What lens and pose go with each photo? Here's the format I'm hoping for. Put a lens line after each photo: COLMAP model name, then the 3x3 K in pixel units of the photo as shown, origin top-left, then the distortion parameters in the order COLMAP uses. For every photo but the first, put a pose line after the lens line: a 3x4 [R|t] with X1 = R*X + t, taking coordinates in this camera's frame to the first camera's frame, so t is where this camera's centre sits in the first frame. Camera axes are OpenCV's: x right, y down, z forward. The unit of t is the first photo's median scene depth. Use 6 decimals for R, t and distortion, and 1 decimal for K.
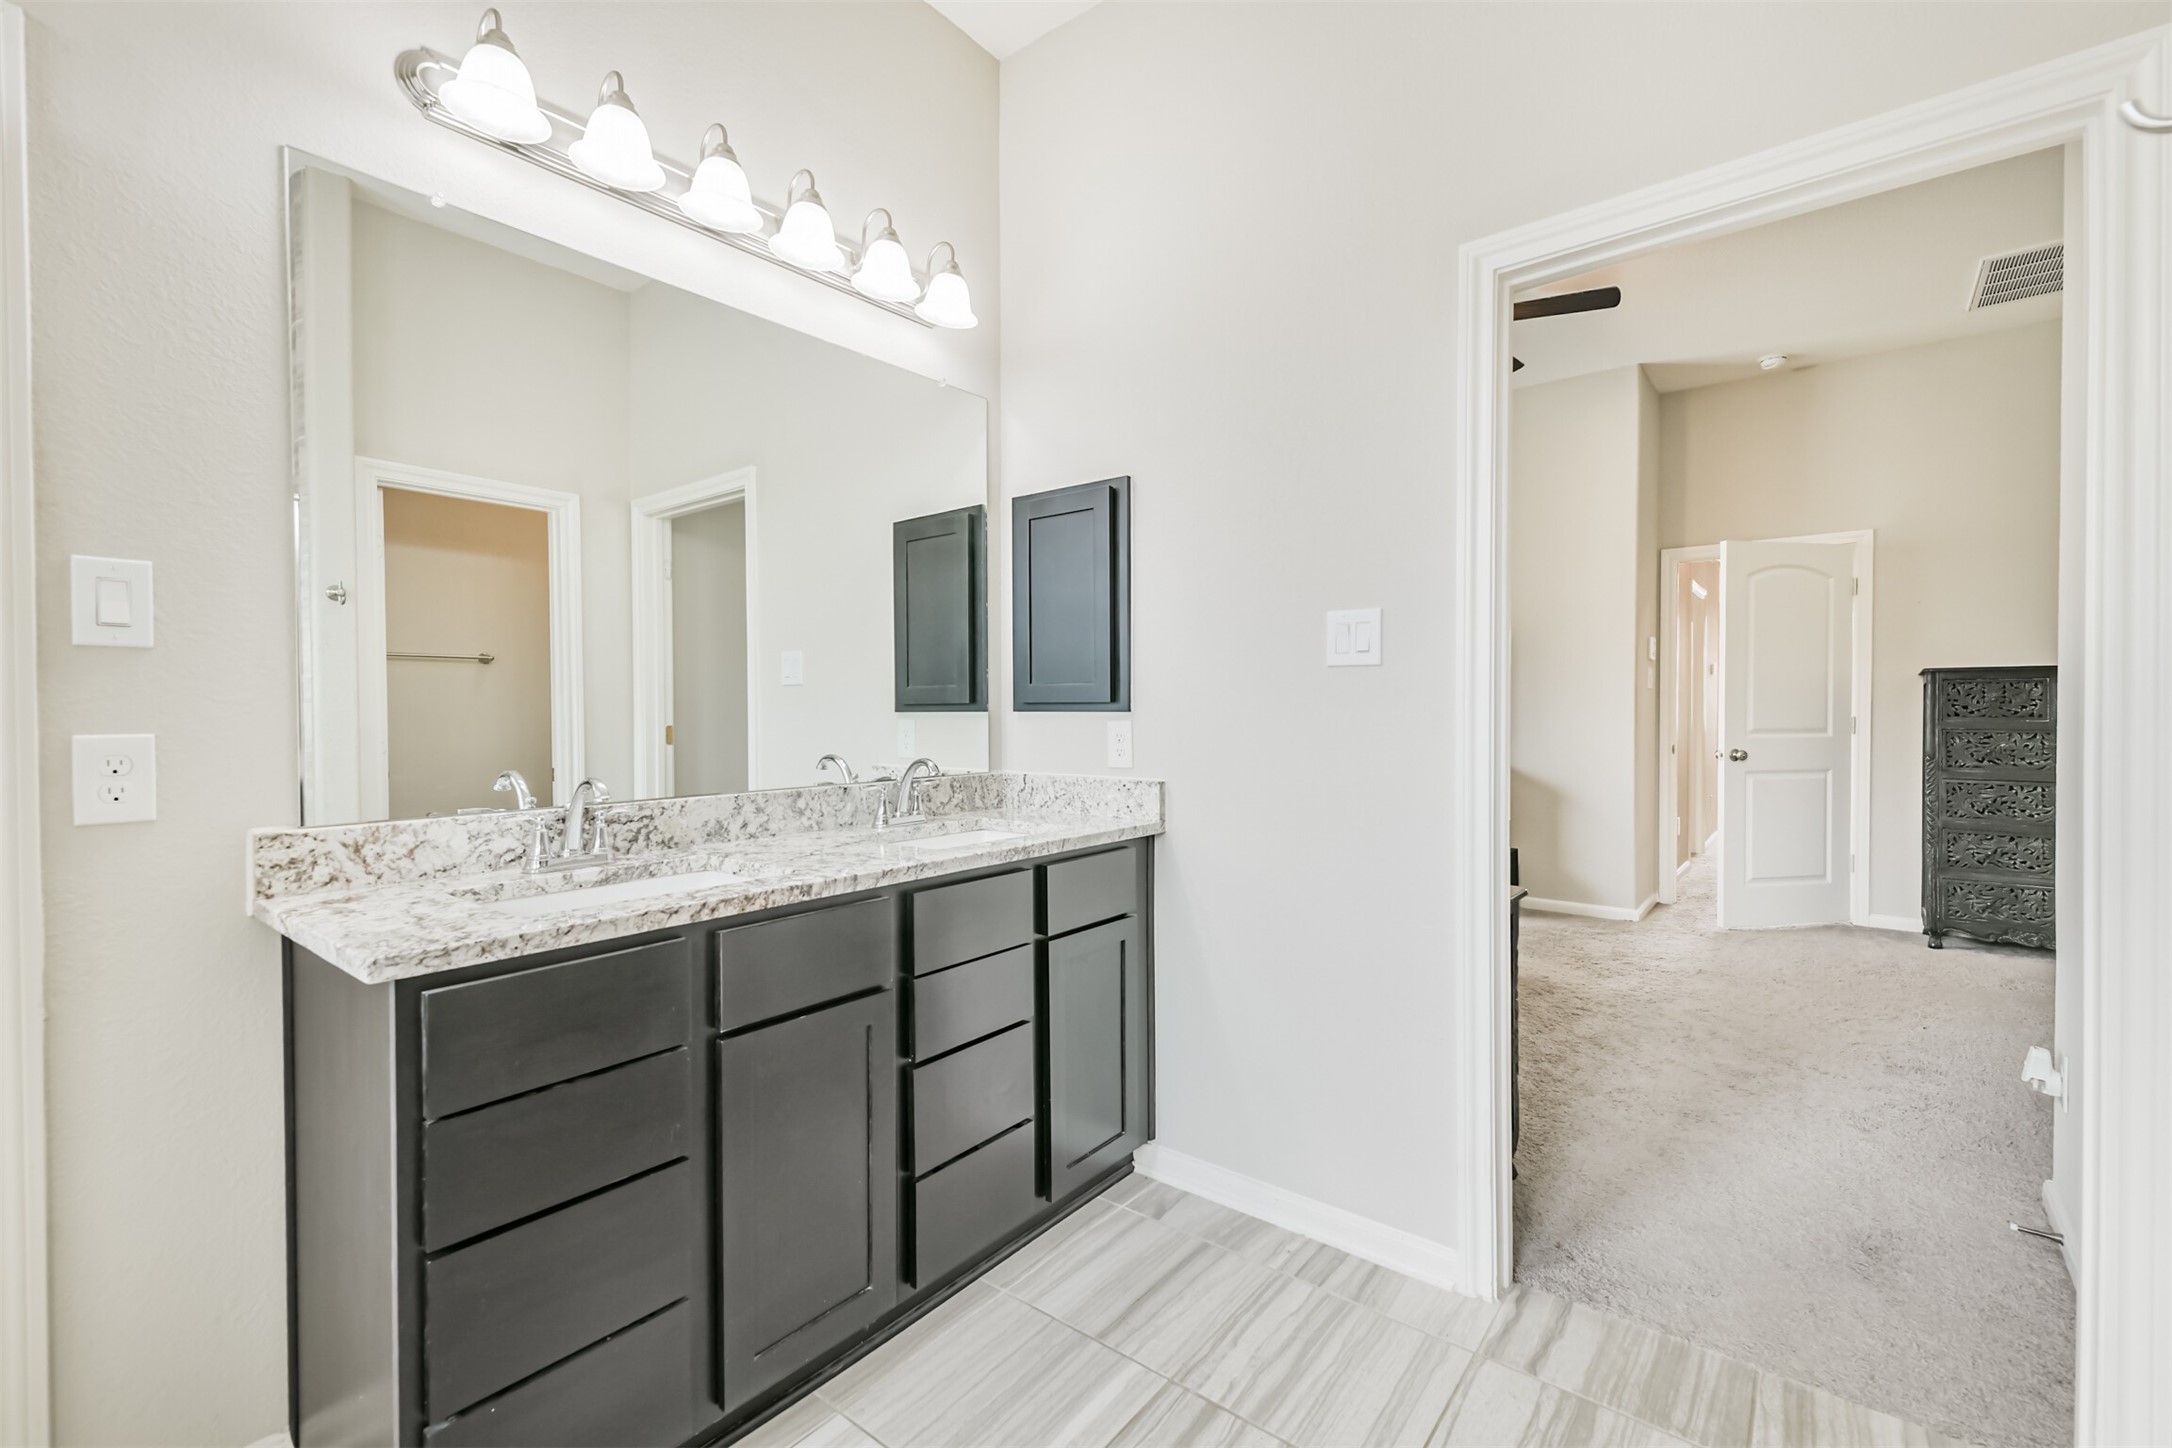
lens RADIAL K [[924.1, 0, 1082.0], [0, 924.1, 721.9], [0, 0, 1]] dist [0.027372, -0.010044]
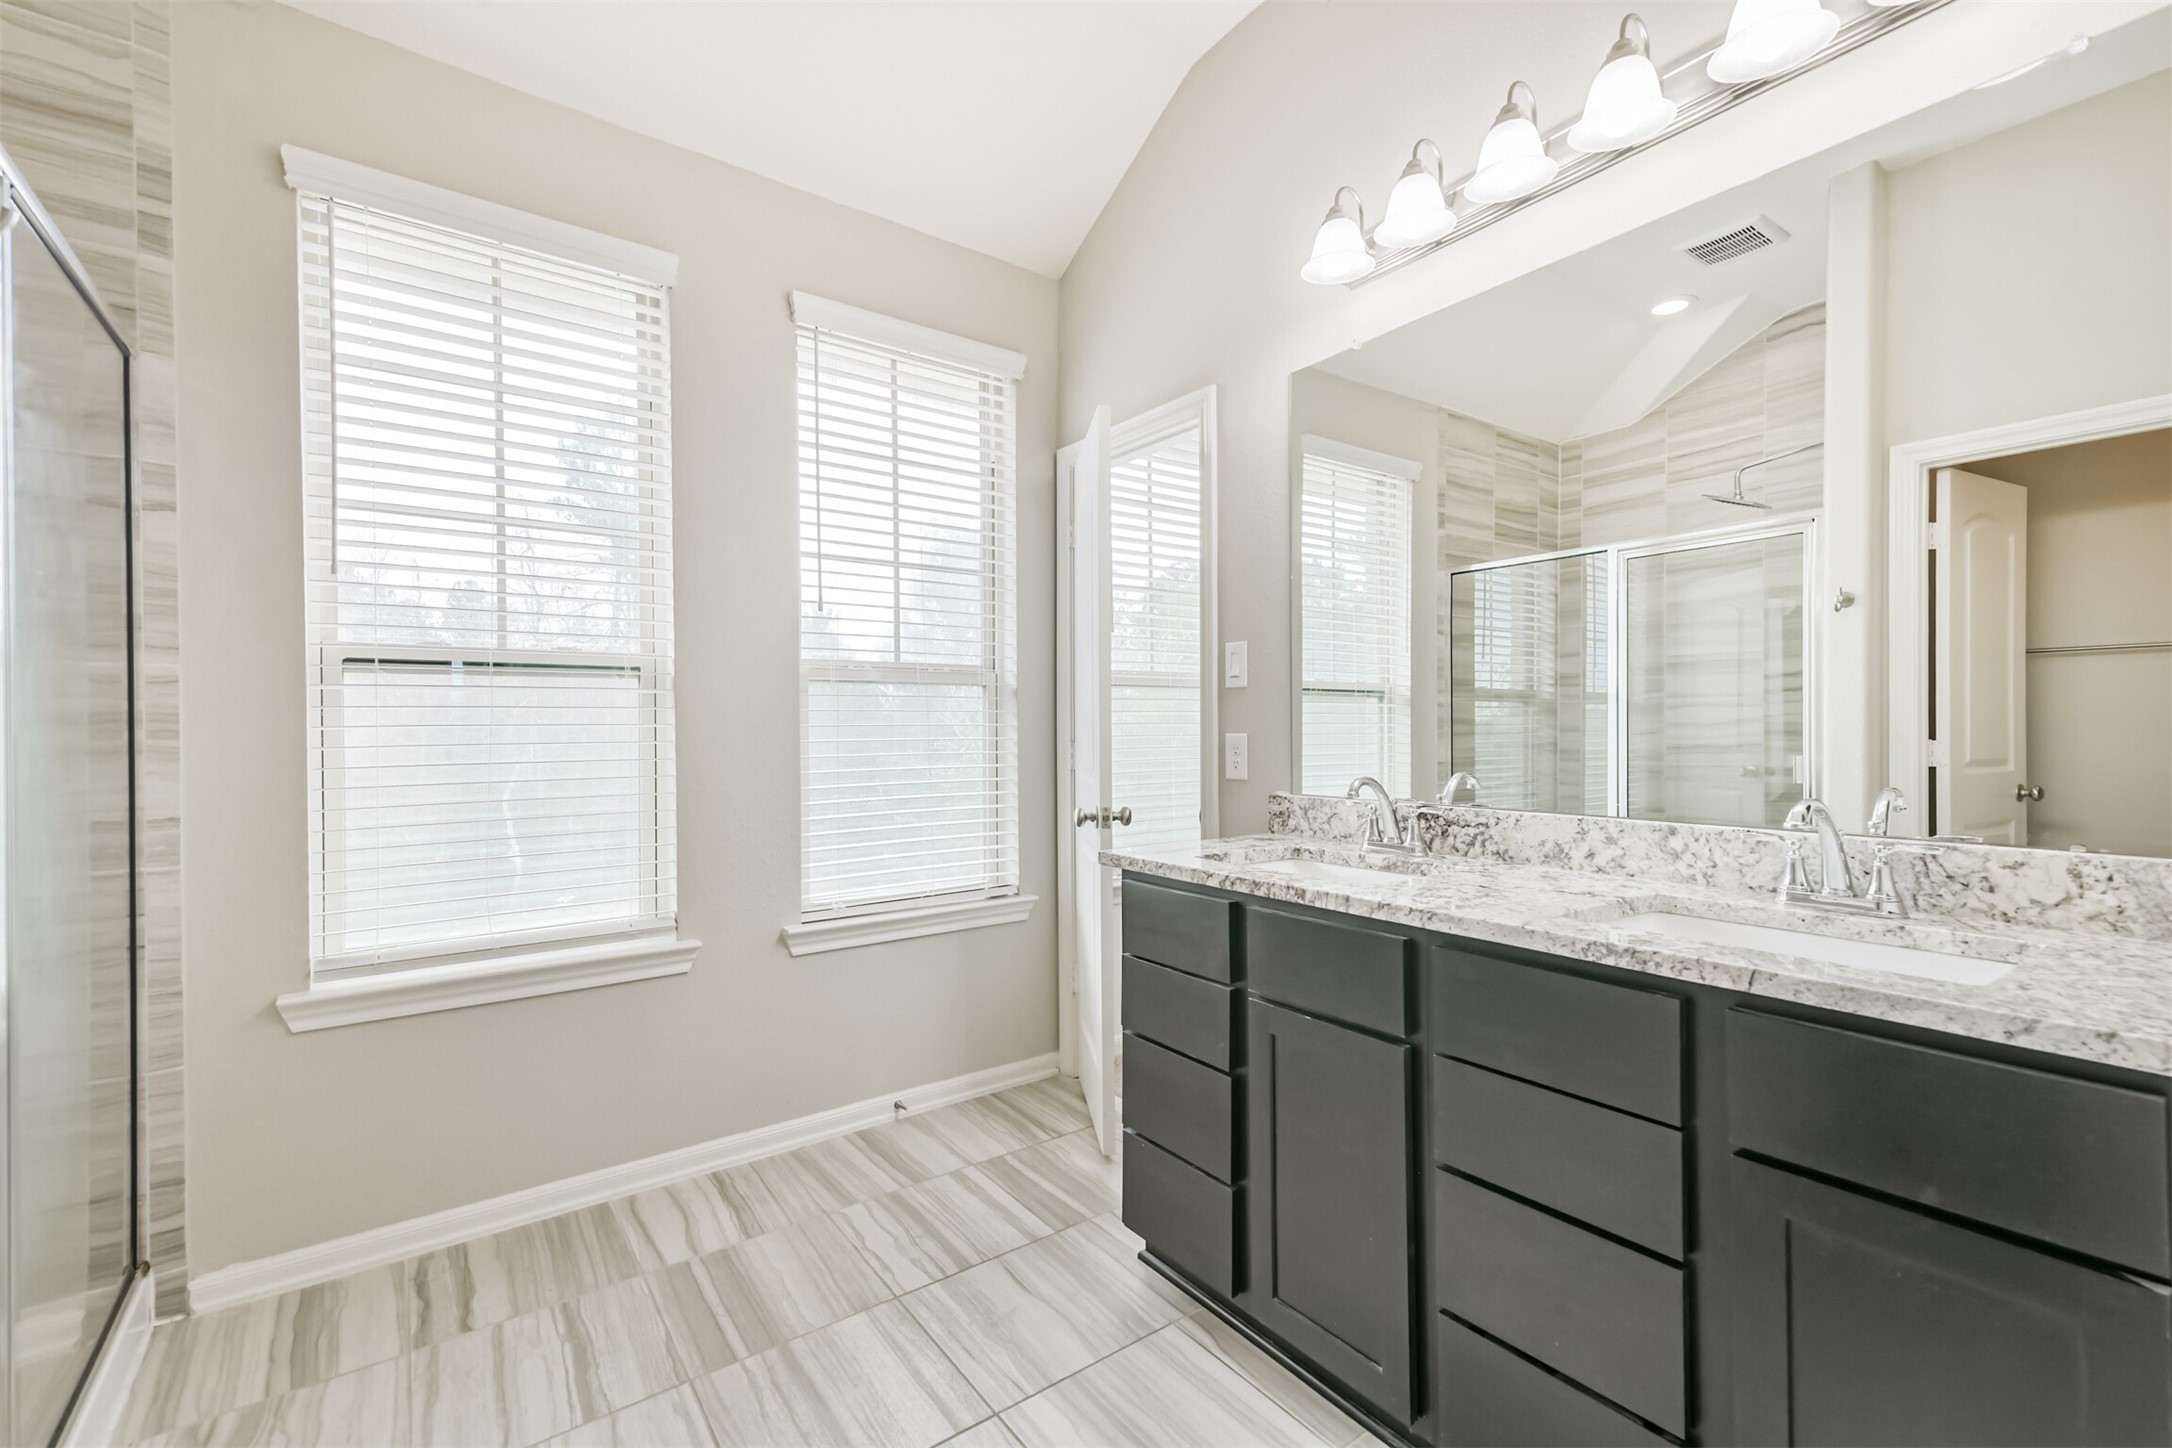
lens RADIAL K [[924.1, 0, 1082.3], [0, 924.1, 727.8], [0, 0, 1]] dist [0.027372, -0.010044]
pose [[-0.262891, 0.005501, -0.964810, 0.620234], [-0.007818, 0.999939, 0.007832, -0.007313], [0.964794, 0.009602, -0.262831, 0.843940]]
